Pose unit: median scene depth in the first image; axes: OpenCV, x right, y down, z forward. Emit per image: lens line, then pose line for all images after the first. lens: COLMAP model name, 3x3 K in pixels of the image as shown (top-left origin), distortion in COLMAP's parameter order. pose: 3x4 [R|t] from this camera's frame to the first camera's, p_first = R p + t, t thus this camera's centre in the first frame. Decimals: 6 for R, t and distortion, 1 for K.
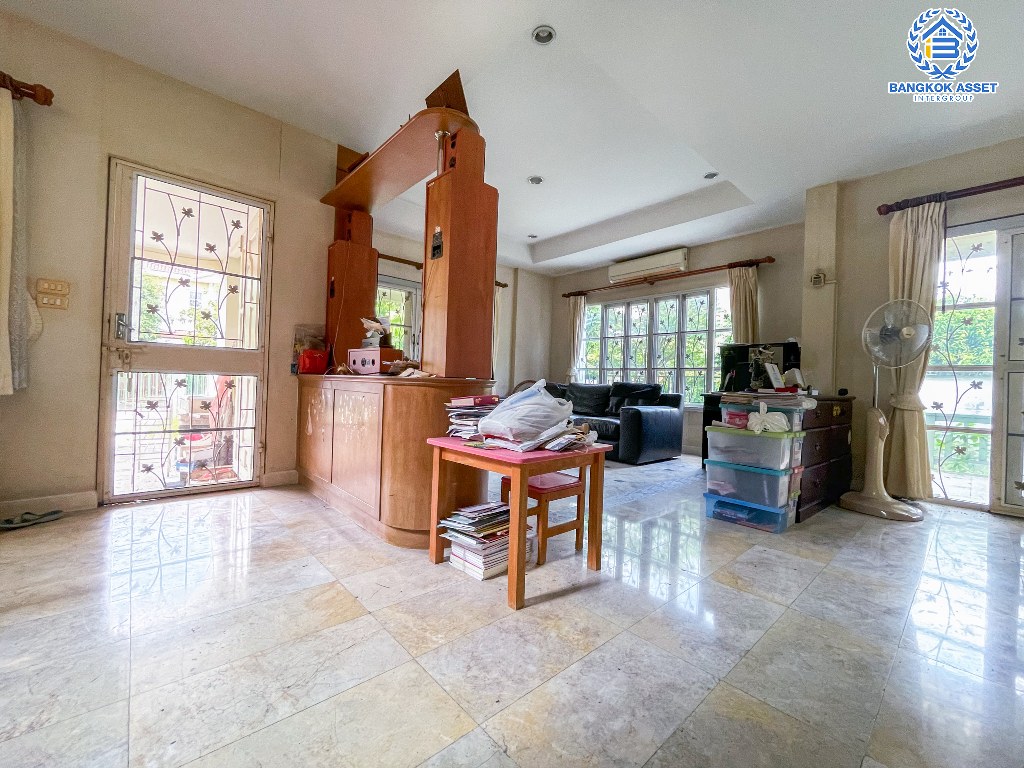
lens RADIAL K [[418.1, 0, 512.0], [0, 418.1, 384.0], [0, 0, 1]] dist [-0.001020, -0.000088]
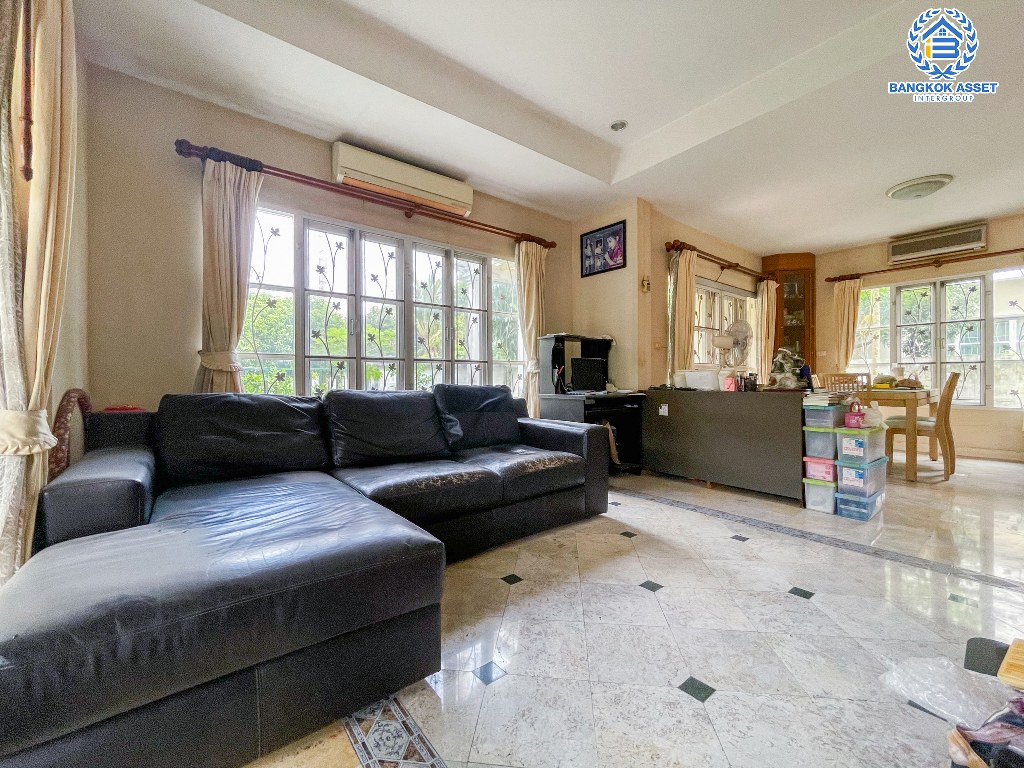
lens RADIAL K [[418.1, 0, 512.0], [0, 418.1, 384.0], [0, 0, 1]] dist [-0.001020, -0.000088]
pose [[0.073890, -0.039187, 0.996496, -0.269869], [0.004223, 0.999231, 0.038981, -0.026123], [-0.997257, 0.001328, 0.073998, 0.862928]]
